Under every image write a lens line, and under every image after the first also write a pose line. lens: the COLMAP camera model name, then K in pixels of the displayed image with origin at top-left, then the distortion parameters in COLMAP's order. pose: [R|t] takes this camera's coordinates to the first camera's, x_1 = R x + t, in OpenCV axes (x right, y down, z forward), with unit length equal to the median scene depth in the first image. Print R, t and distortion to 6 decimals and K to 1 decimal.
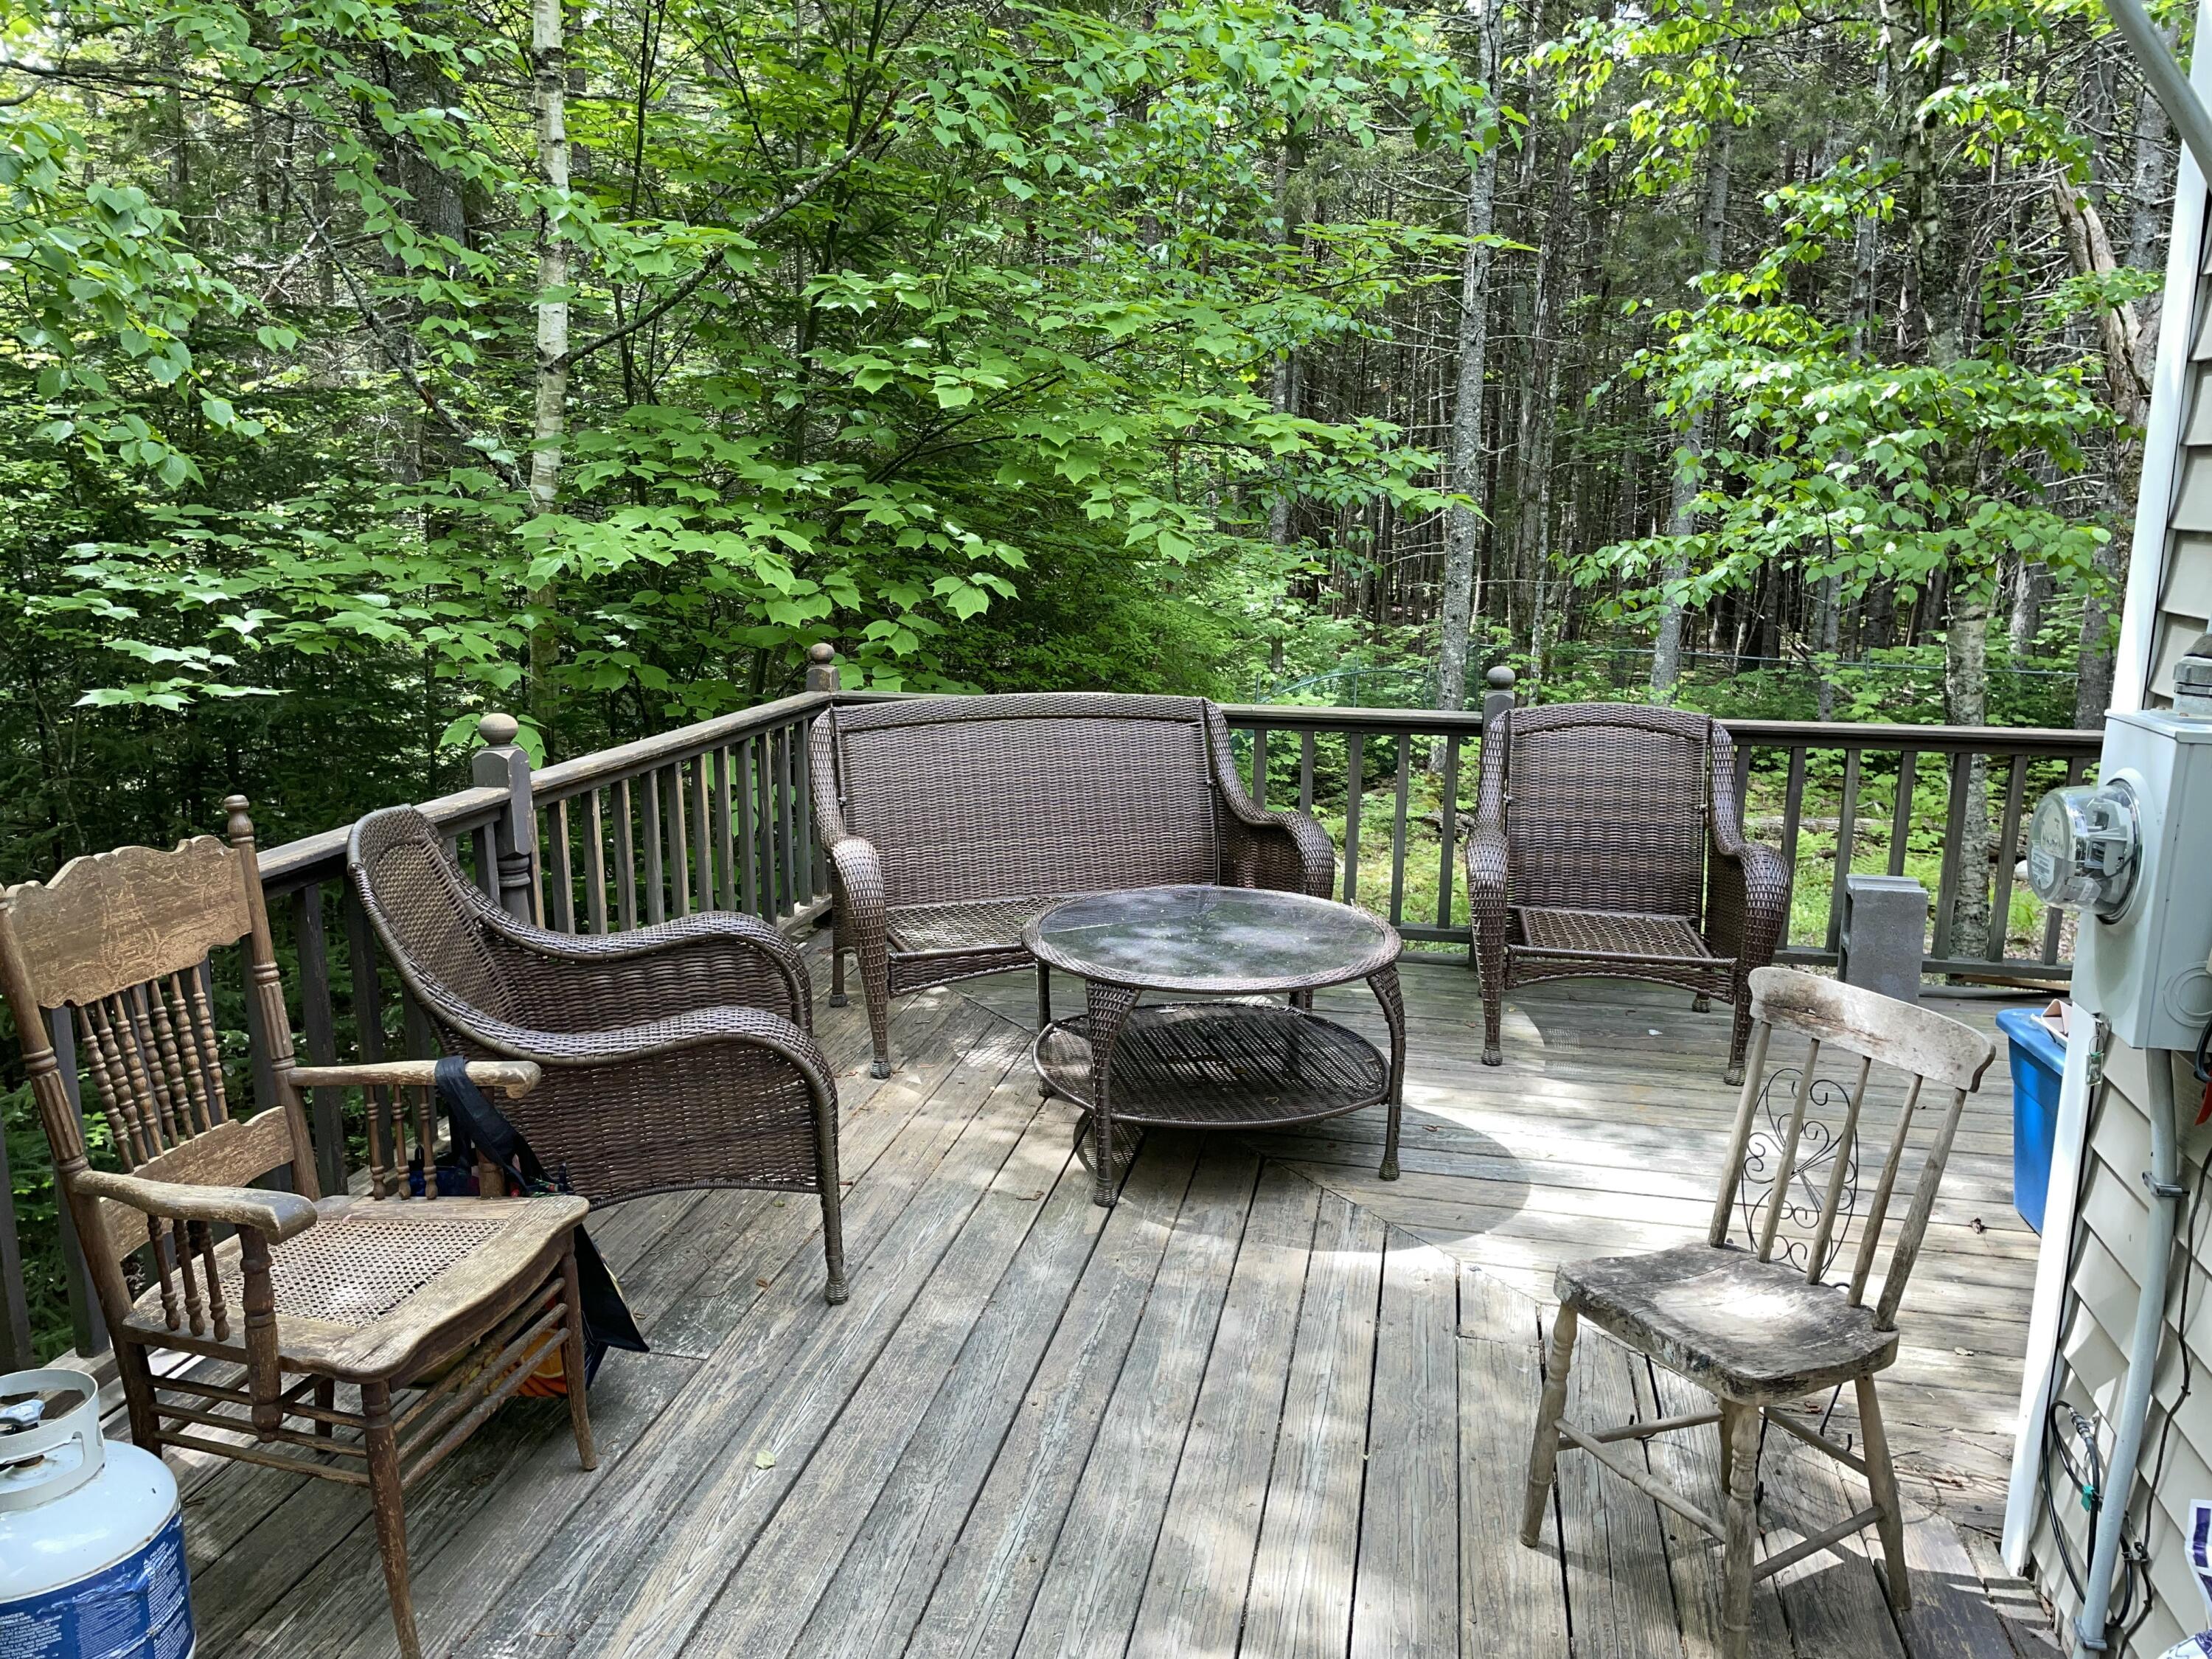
lens RADIAL K [[1683.8, 0, 1110.6], [0, 1683.8, 835.4], [0, 0, 1]] dist [0.104182, -0.130026]
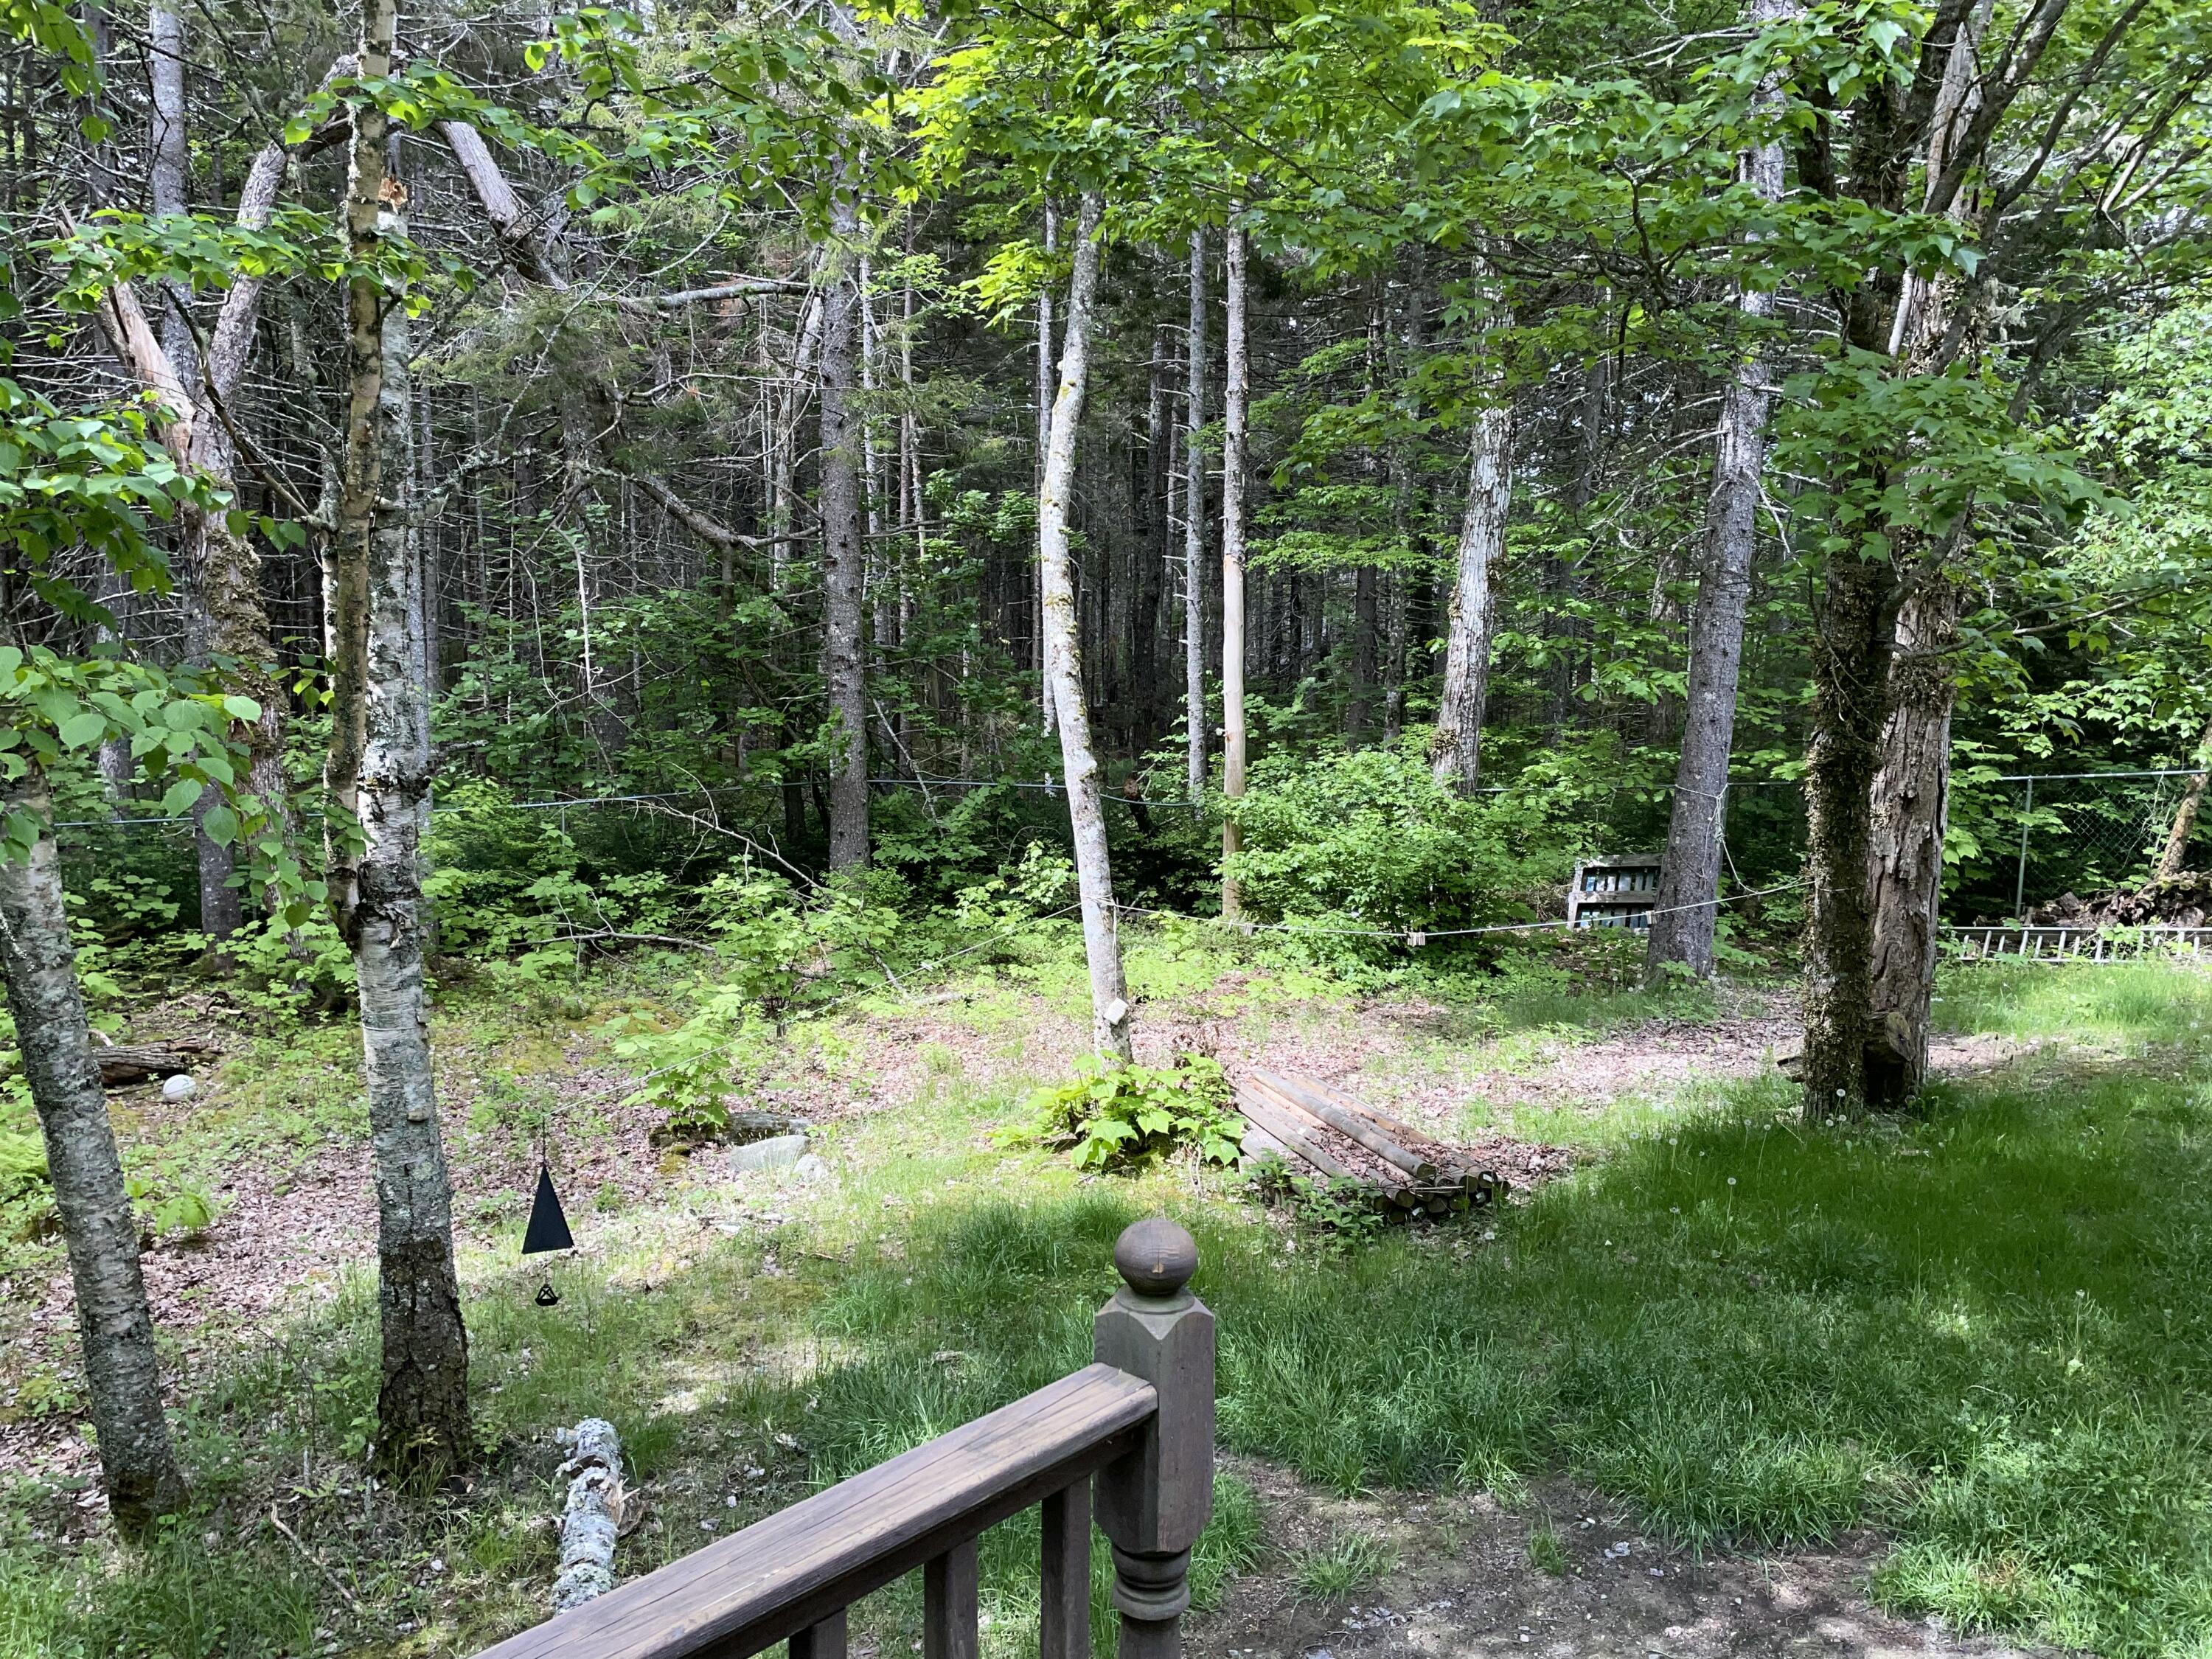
lens RADIAL K [[1683.8, 0, 1080.7], [0, 1683.8, 844.0], [0, 0, 1]] dist [0.104182, -0.130026]
pose [[0.541000, -0.112193, 0.833506, 0.238320], [0.165280, 0.985919, 0.025431, -0.089638], [-0.824622, 0.124004, 0.551926, 0.440374]]
